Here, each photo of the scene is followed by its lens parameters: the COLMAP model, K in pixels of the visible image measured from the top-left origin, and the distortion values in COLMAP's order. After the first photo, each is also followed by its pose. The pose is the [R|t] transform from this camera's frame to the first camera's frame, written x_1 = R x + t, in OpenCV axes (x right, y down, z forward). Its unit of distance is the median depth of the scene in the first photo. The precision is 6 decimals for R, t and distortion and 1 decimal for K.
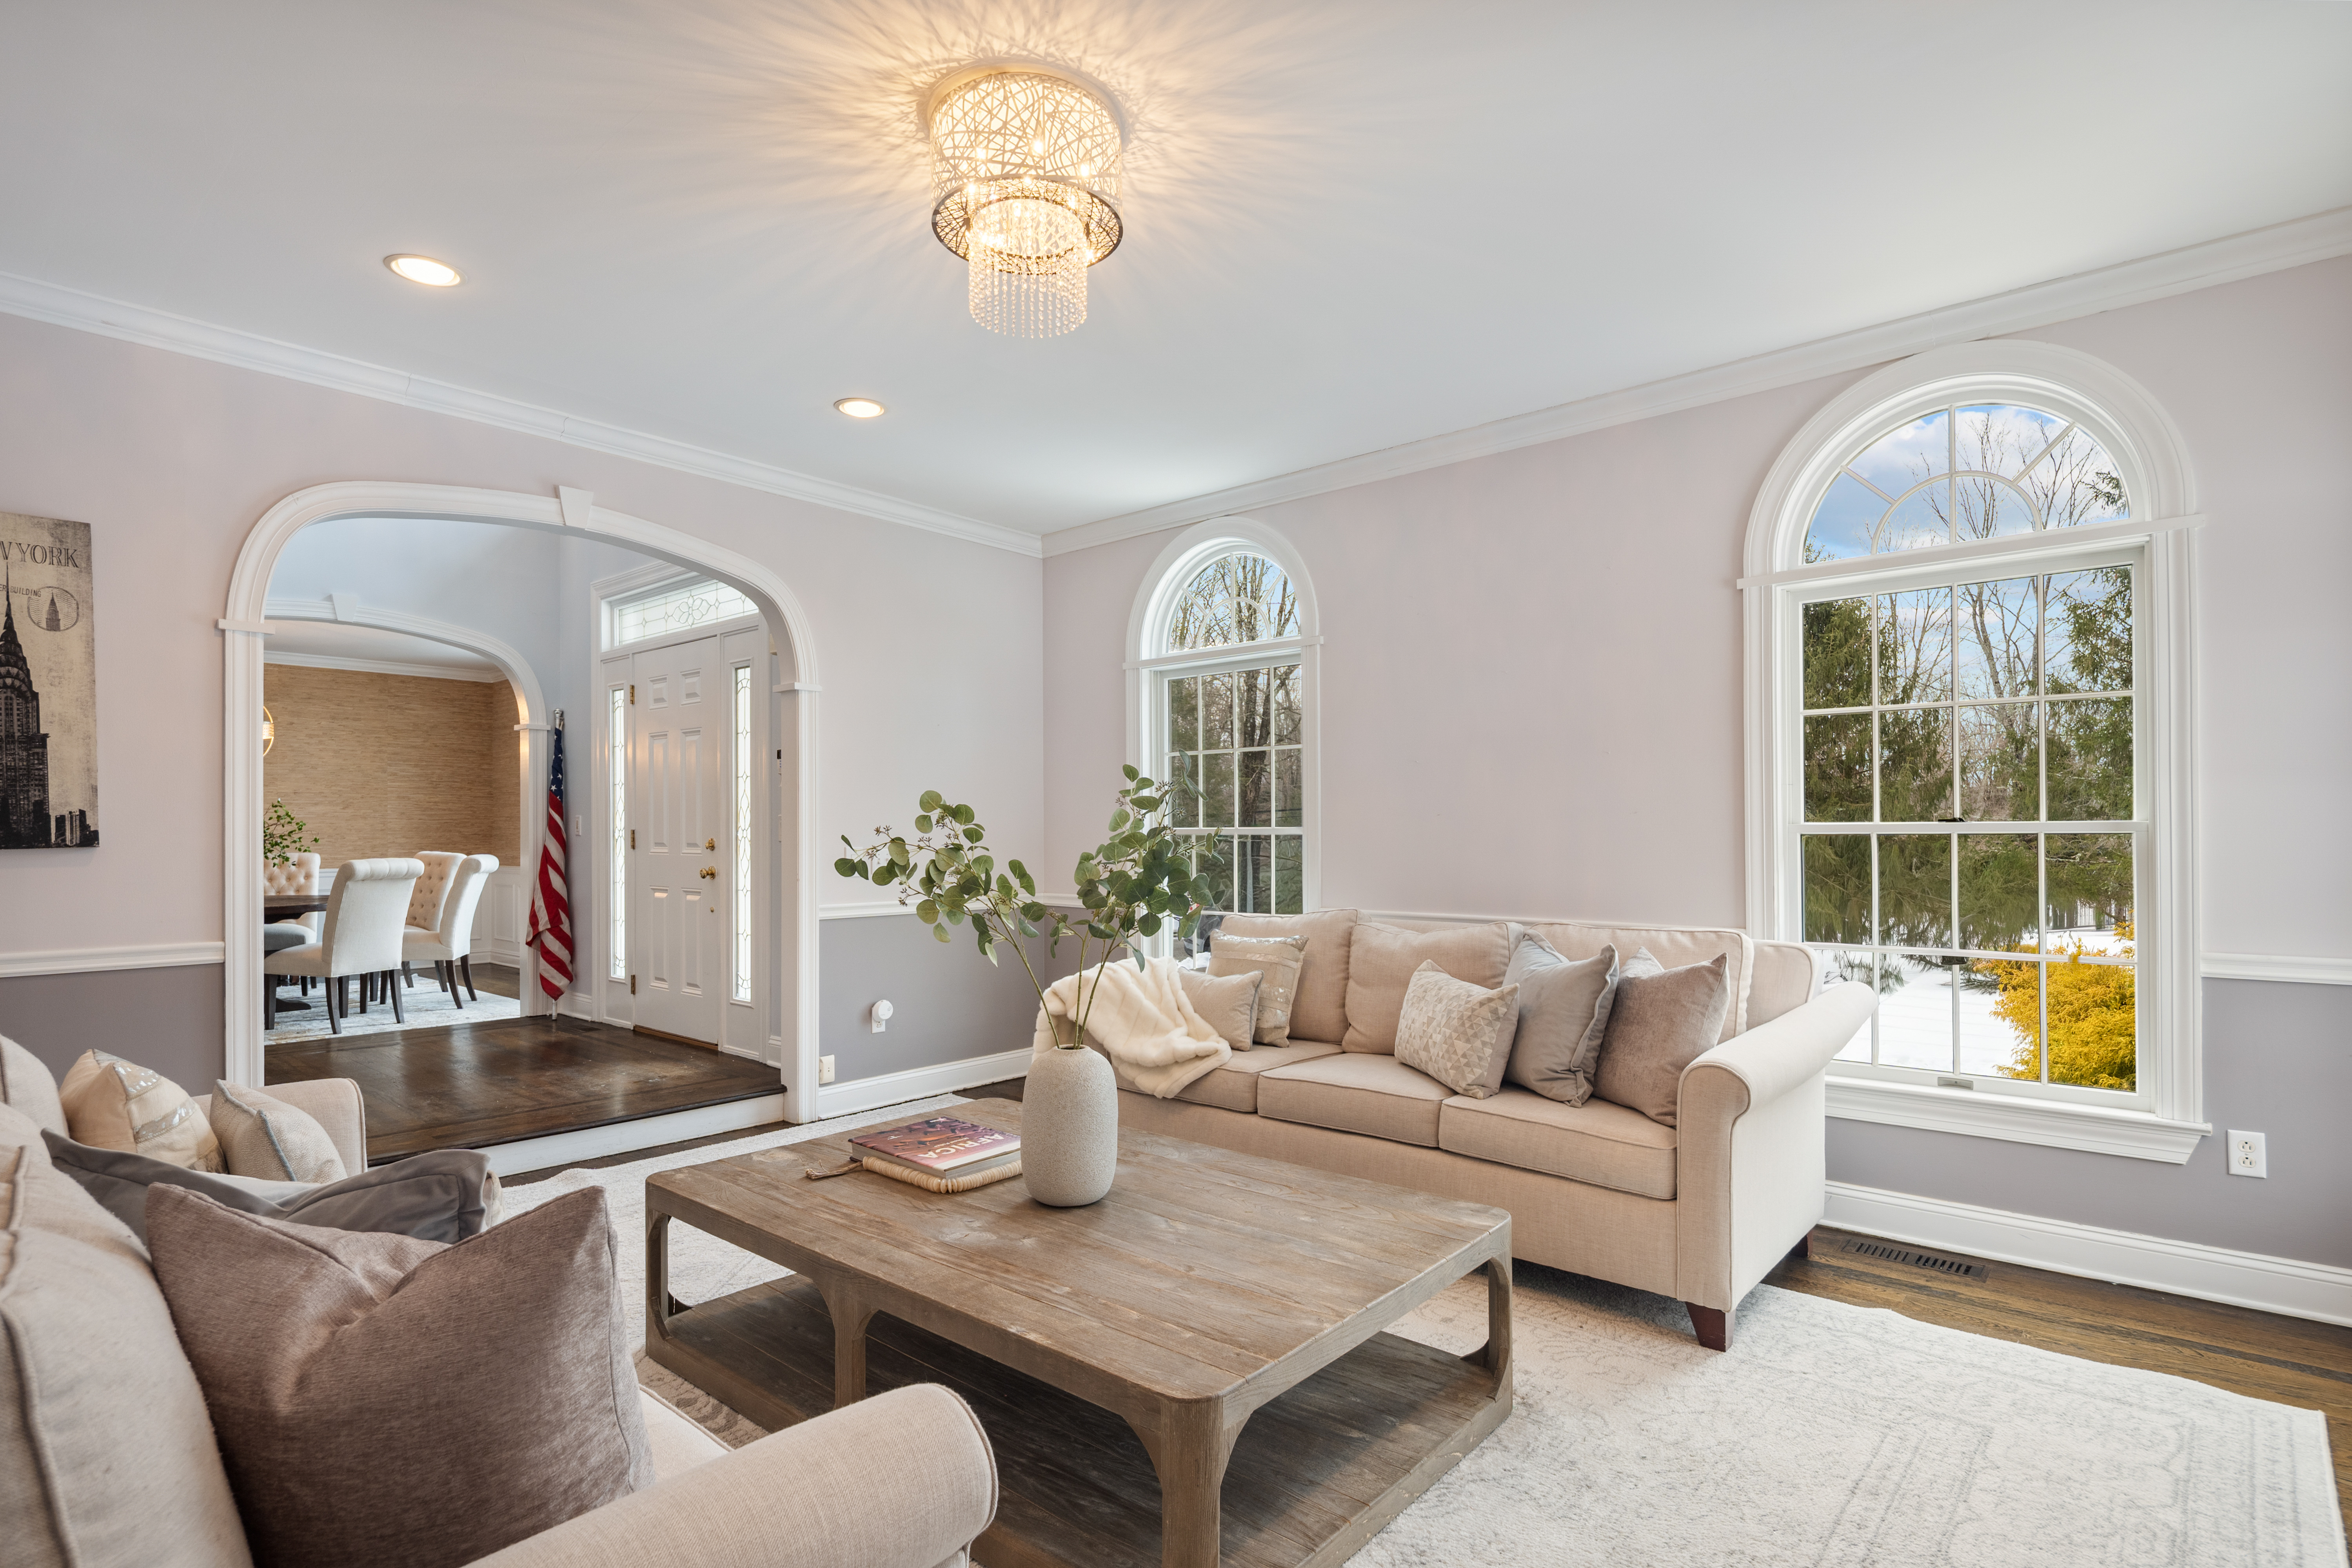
lens RADIAL K [[1167.4, 0, 1169.1], [0, 1167.4, 817.7], [0, 0, 1]] dist [0.001328, 0.000084]
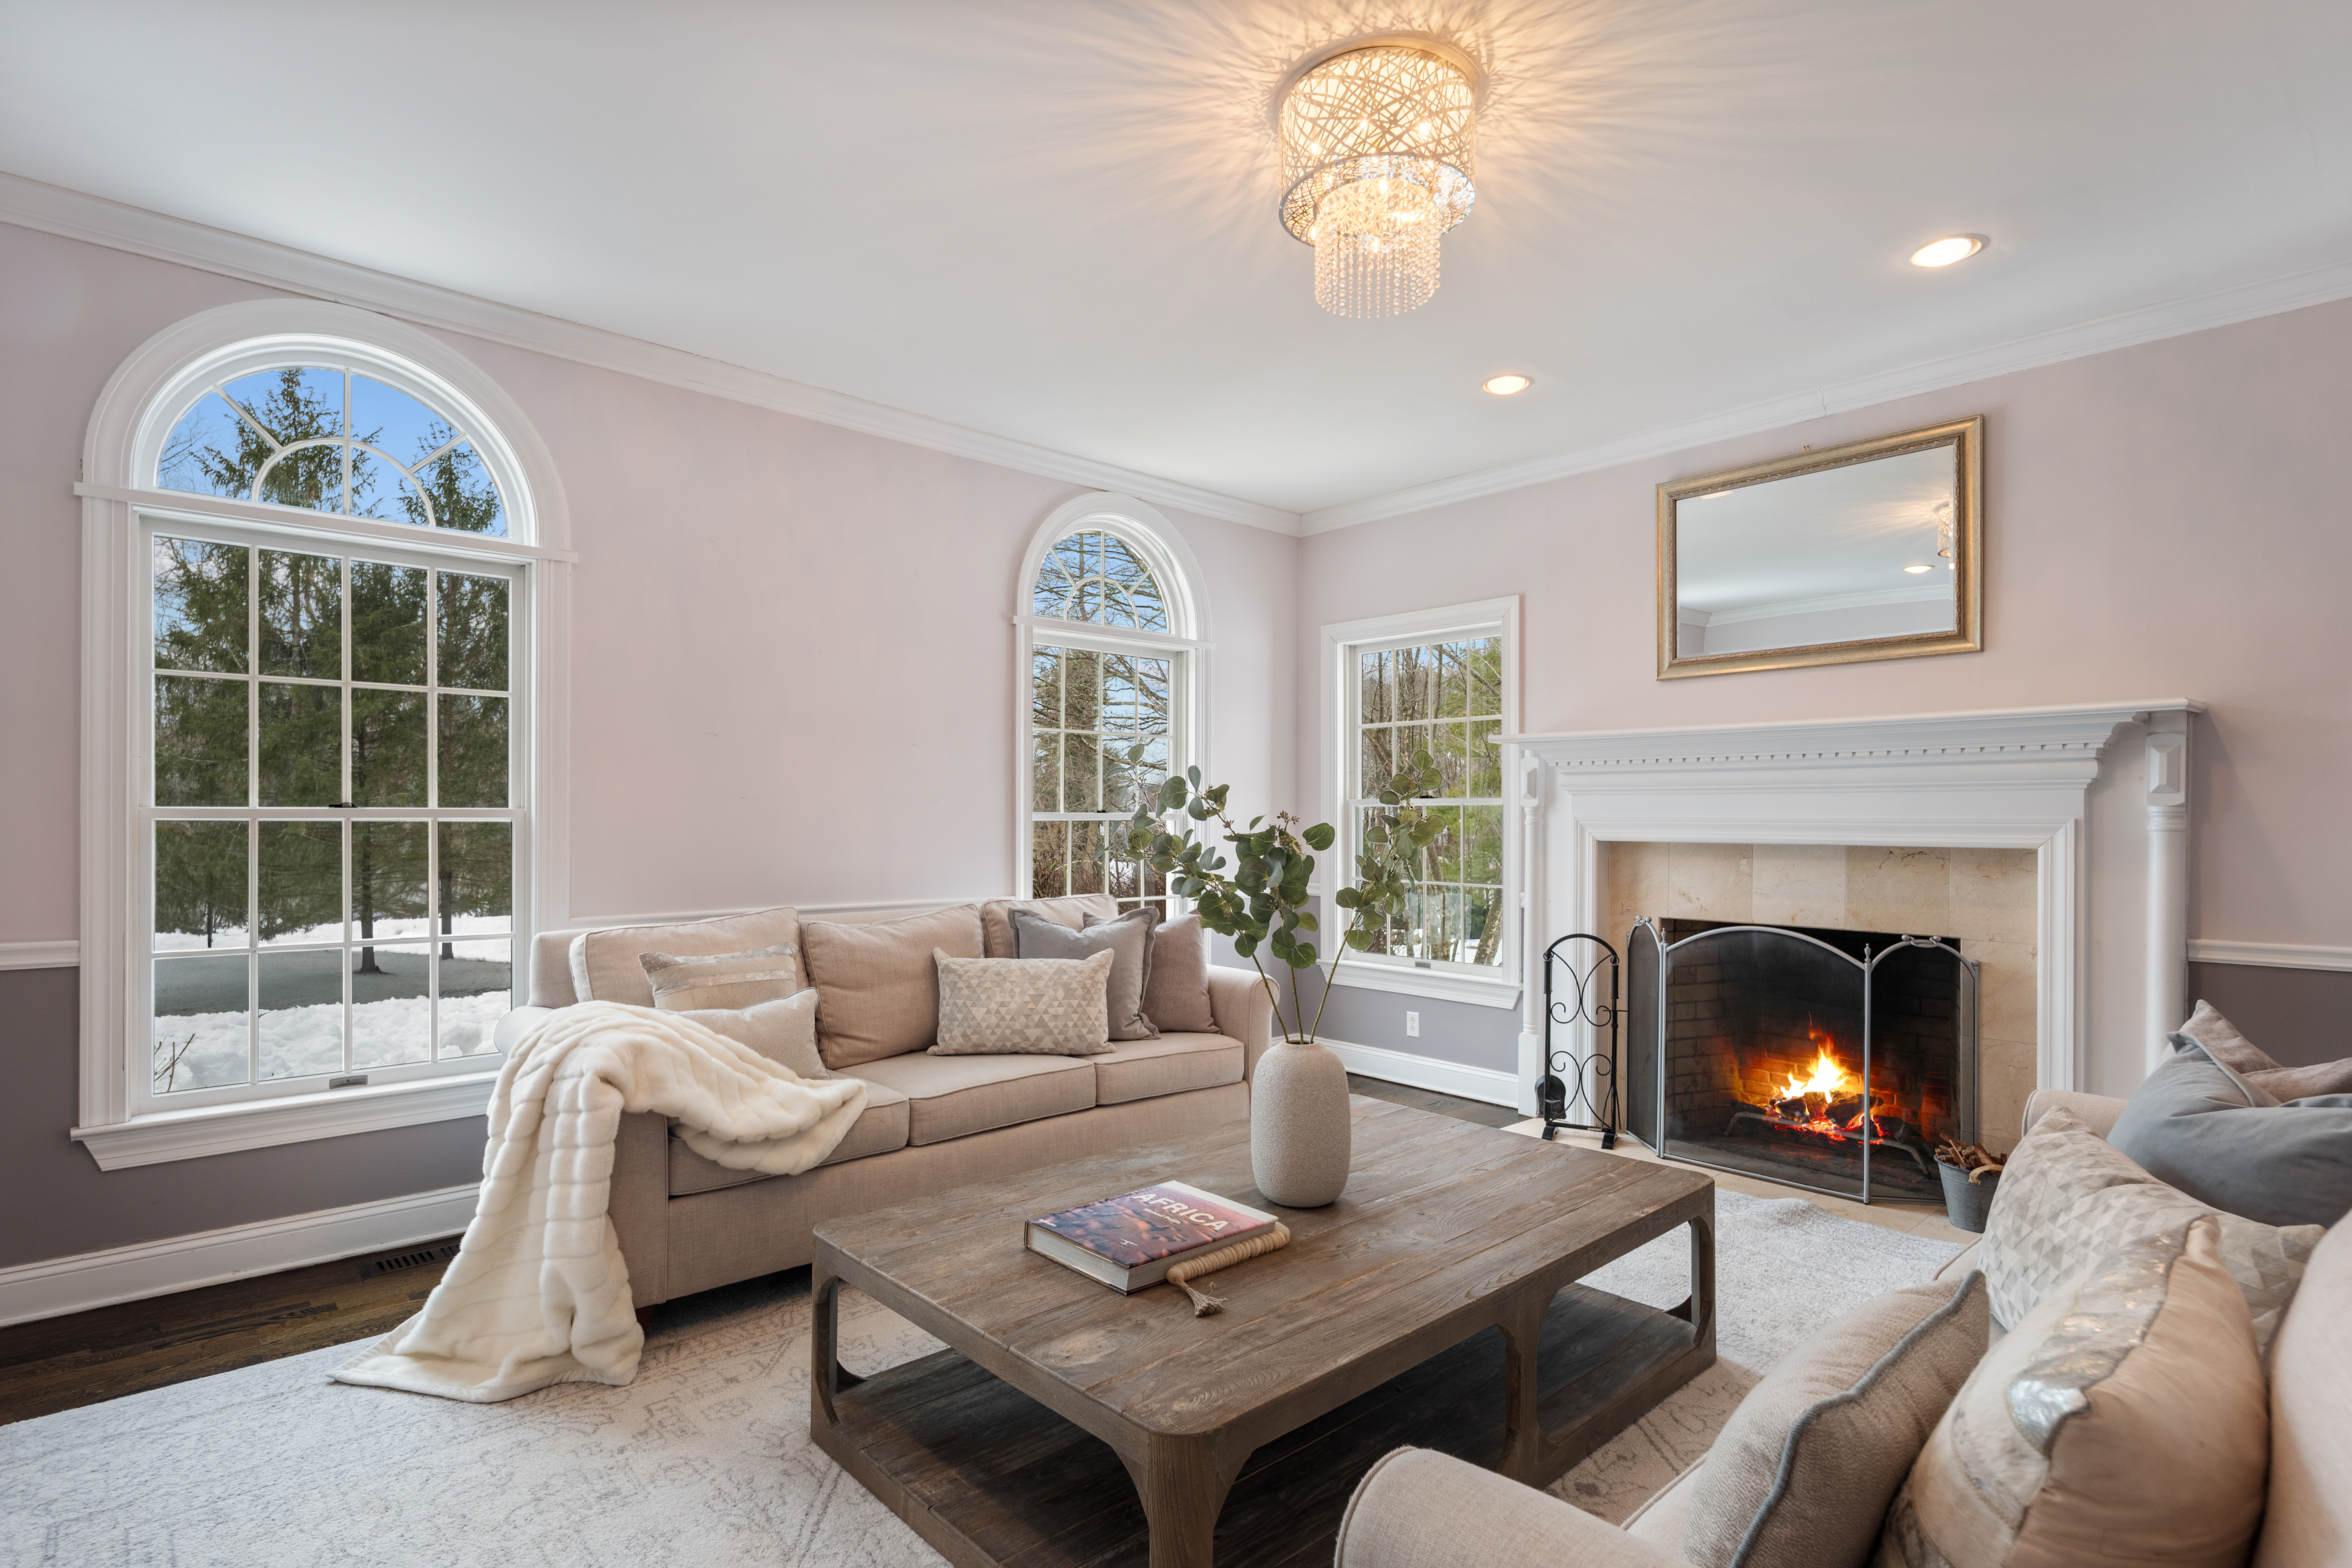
lens RADIAL K [[1167.4, 0, 1169.1], [0, 1167.4, 817.7], [0, 0, 1]] dist [0.001328, 0.000084]
pose [[0.118668, 0.002999, 0.992929, -0.762550], [-0.014328, 0.999896, -0.001308, 0.010317], [-0.992831, -0.014071, 0.118699, 0.719040]]
